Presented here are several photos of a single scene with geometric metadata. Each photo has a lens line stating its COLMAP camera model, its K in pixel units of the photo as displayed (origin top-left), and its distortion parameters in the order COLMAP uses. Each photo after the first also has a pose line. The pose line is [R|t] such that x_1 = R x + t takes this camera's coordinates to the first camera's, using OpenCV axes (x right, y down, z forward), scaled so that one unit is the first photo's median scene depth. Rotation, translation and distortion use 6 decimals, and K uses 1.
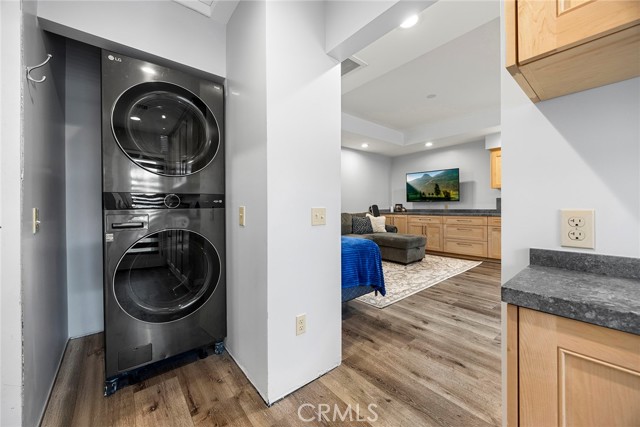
lens RADIAL K [[250.1, 0, 317.9], [0, 250.1, 207.0], [0, 0, 1]] dist [-0.000467, -0.000049]
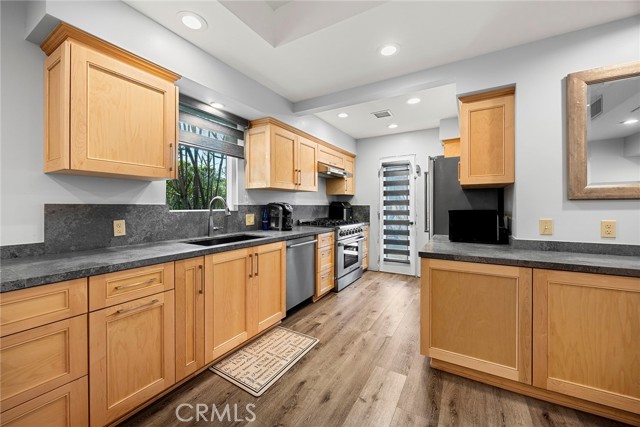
lens RADIAL K [[250.1, 0, 317.9], [0, 250.1, 207.0], [0, 0, 1]] dist [-0.000467, -0.000049]
pose [[-0.334780, 0.007625, 0.942266, 0.302740], [0.007827, 0.999955, -0.005311, -0.026452], [-0.942264, 0.005597, -0.334825, 0.736006]]
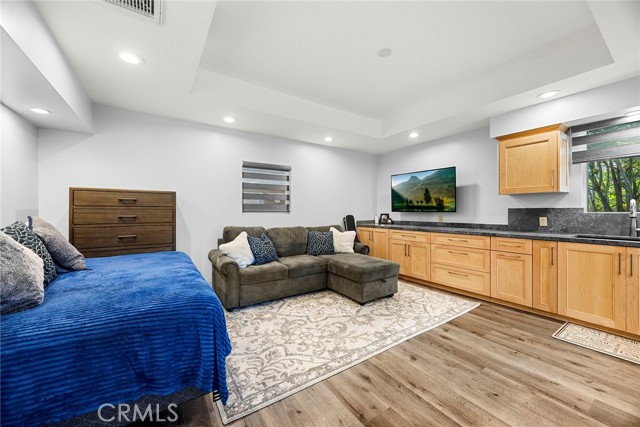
lens RADIAL K [[246.0, 0, 318.5], [0, 246.0, 211.6], [0, 0, 1]] dist [0.000712, 0.000117]
pose [[0.994019, 0.004195, -0.109124, 0.245074], [-0.003997, 0.999990, 0.002033, -0.024594], [0.109131, -0.001585, 0.994026, 0.243552]]
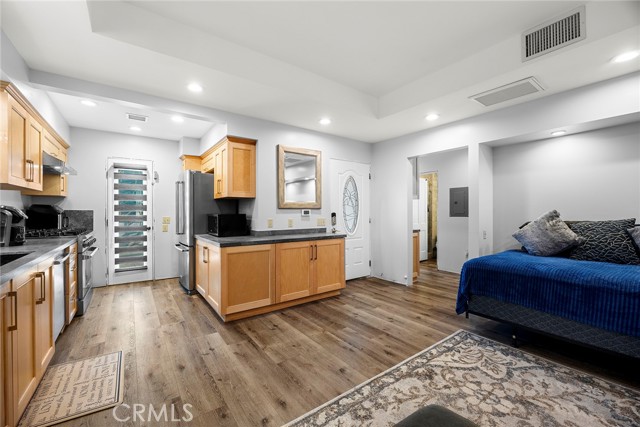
lens RADIAL K [[263.8, 0, 320.0], [0, 263.8, 213.5], [0, 0, 1]] dist [-0.017603, 0.000094]
pose [[-0.997960, 0.007826, 0.063366, 0.352453], [0.008348, 0.999933, 0.007975, -0.026881], [-0.063299, 0.008488, -0.997959, 0.984085]]
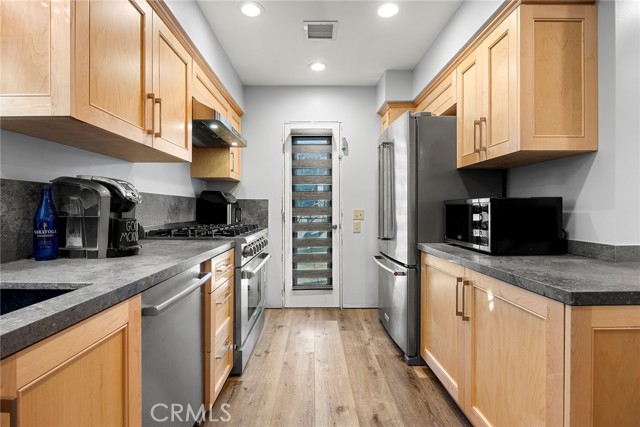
lens RADIAL K [[307.6, 0, 314.8], [0, 307.6, 210.5], [0, 0, 1]] dist [-0.003423, -0.000232]
pose [[-0.773770, 0.007404, 0.633423, 0.576389], [0.009777, 0.999952, 0.000254, -0.012176], [-0.633391, 0.006389, -0.773806, 0.707805]]
